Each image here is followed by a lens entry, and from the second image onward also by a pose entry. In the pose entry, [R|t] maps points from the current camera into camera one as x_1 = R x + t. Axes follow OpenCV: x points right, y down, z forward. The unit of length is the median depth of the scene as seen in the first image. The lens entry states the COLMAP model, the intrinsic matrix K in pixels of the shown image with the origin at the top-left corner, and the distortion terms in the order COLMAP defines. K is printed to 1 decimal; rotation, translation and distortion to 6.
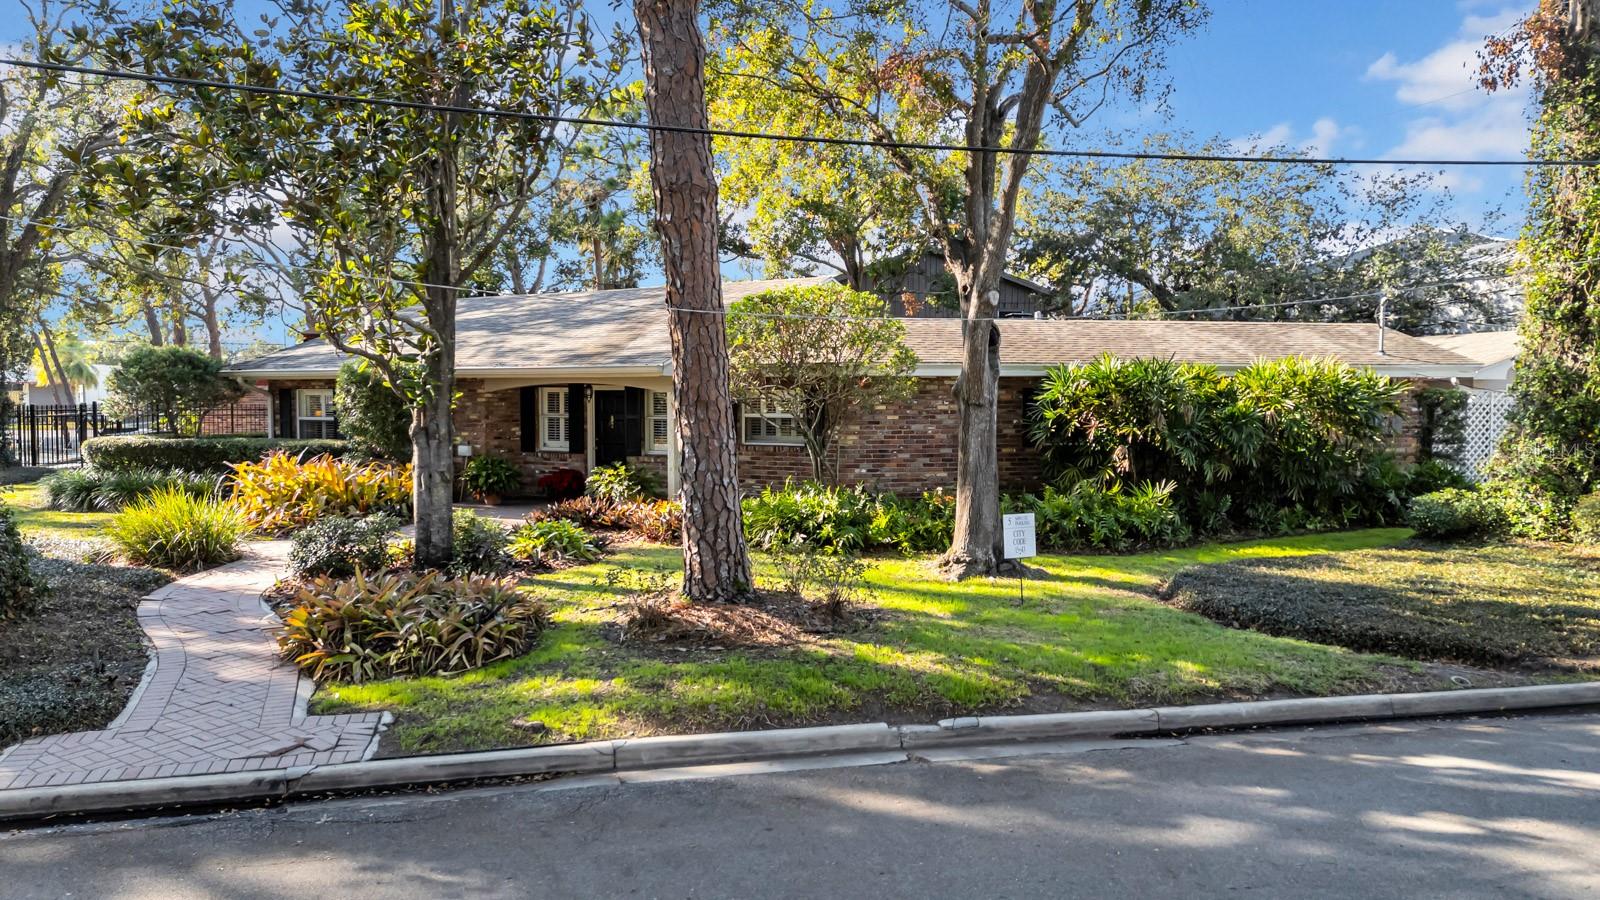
lens RADIAL K [[1174.8, 0, 800.0], [0, 1174.8, 450.0], [0, 0, 1]] dist [0.080755, -0.073785]
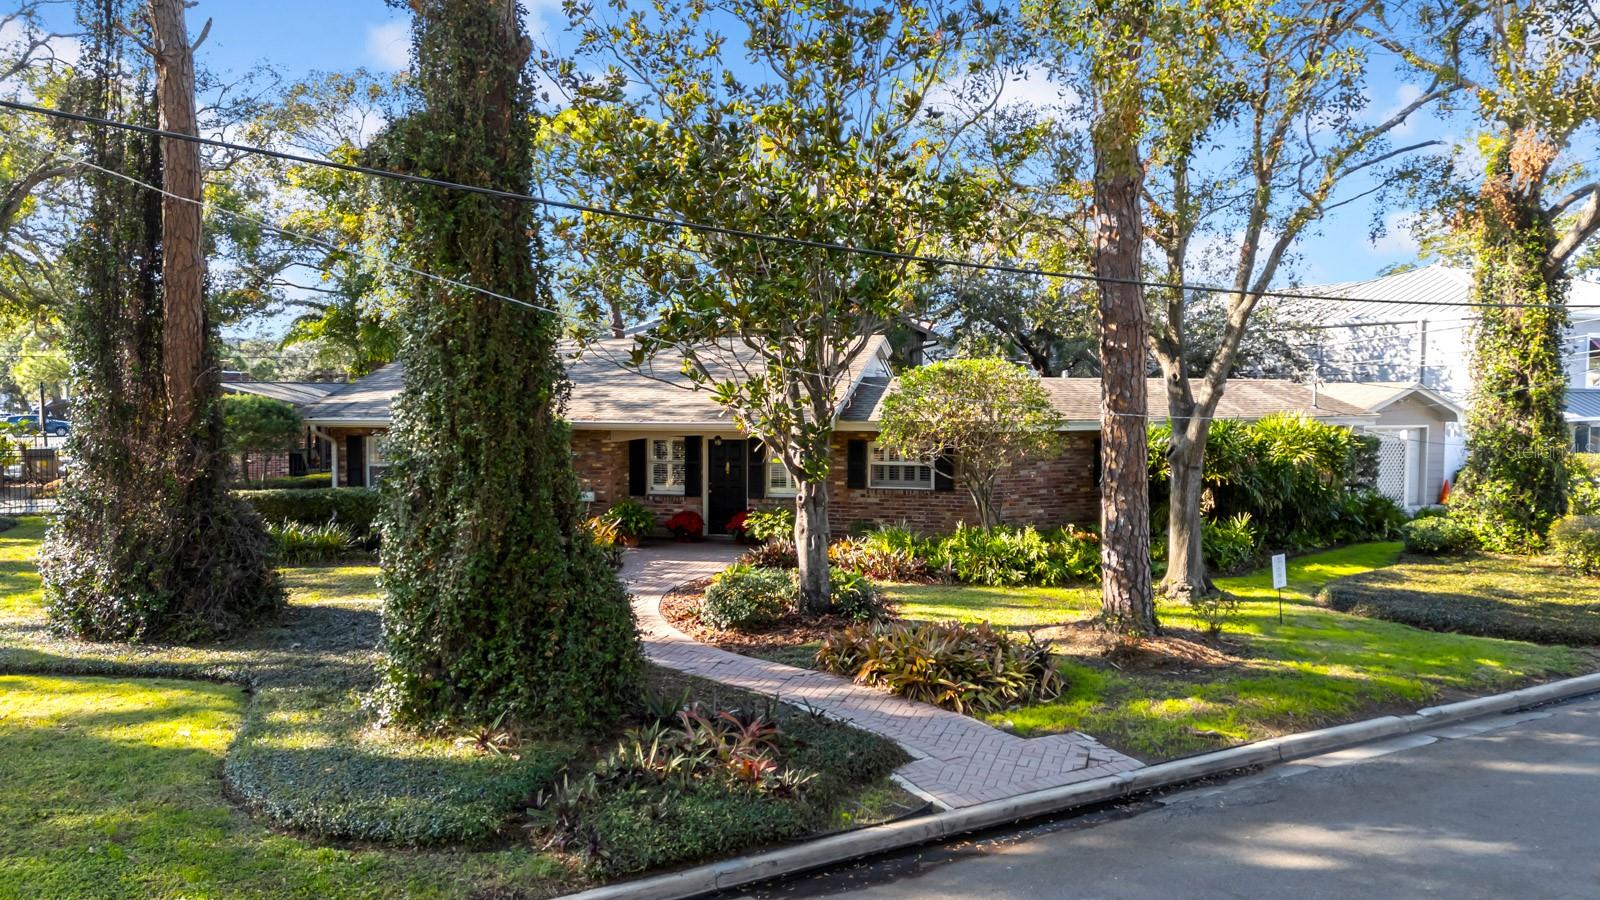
lens RADIAL K [[1174.8, 0, 800.0], [0, 1174.8, 450.0], [0, 0, 1]] dist [0.080755, -0.073785]
pose [[0.957909, -0.012502, 0.286800, -0.581202], [0.012082, 0.999922, 0.003236, -0.061479], [-0.286818, 0.000365, 0.957985, -0.114204]]
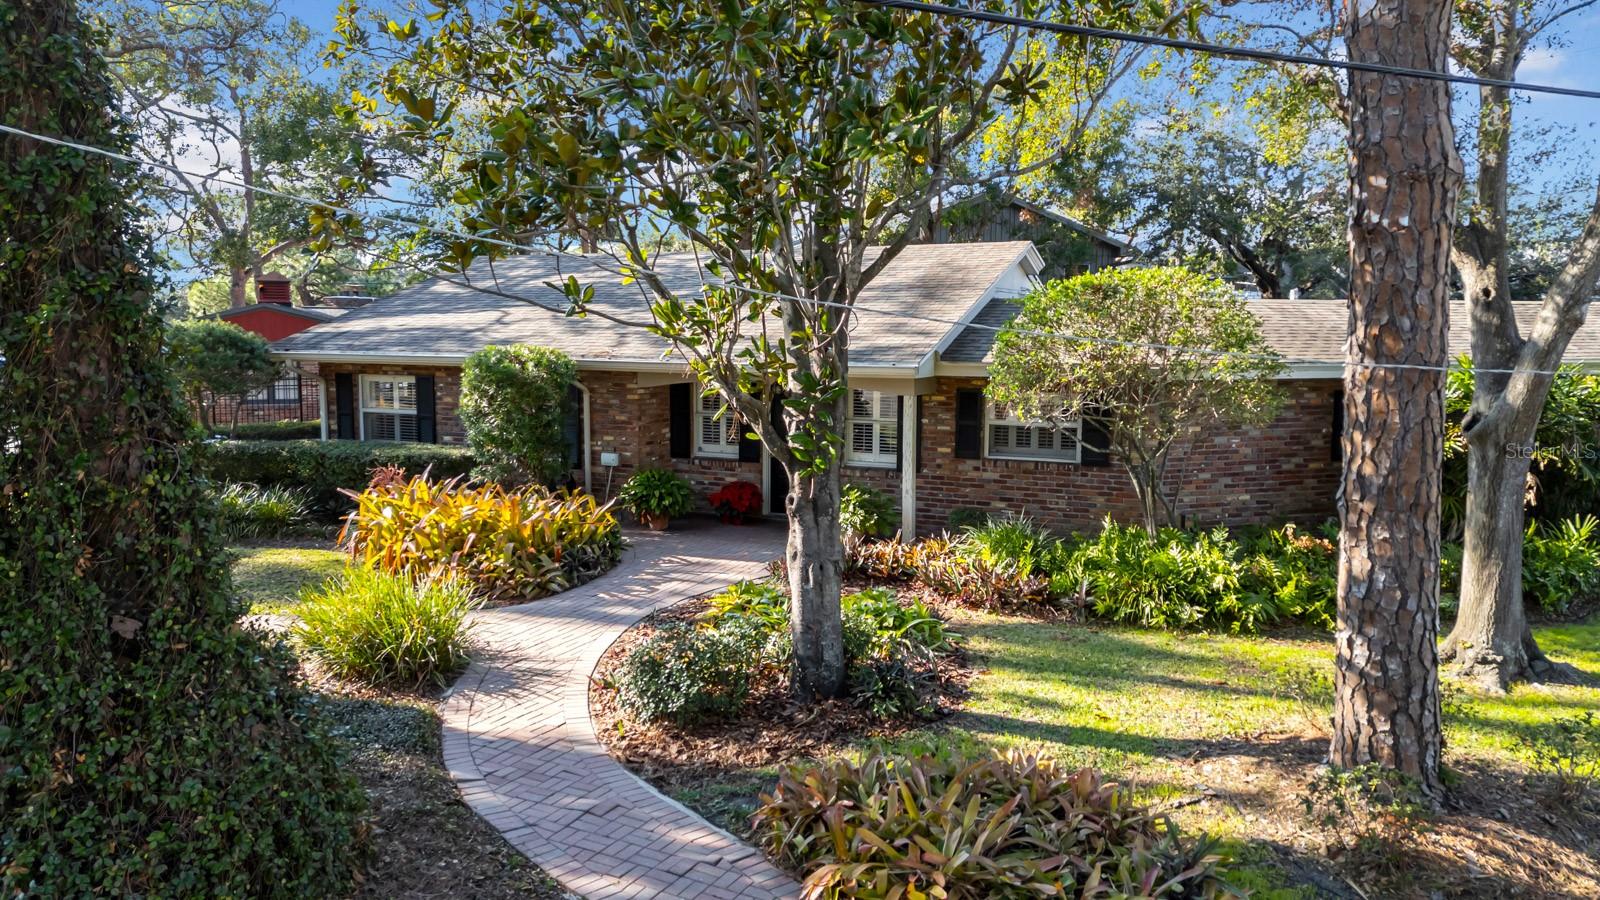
lens RADIAL K [[1174.8, 0, 800.0], [0, 1174.8, 450.0], [0, 0, 1]] dist [0.080755, -0.073785]
pose [[0.993892, -0.007763, 0.110087, -0.348191], [0.000898, 0.998059, 0.062275, -0.079834], [-0.110357, -0.061796, 0.991969, 0.271510]]
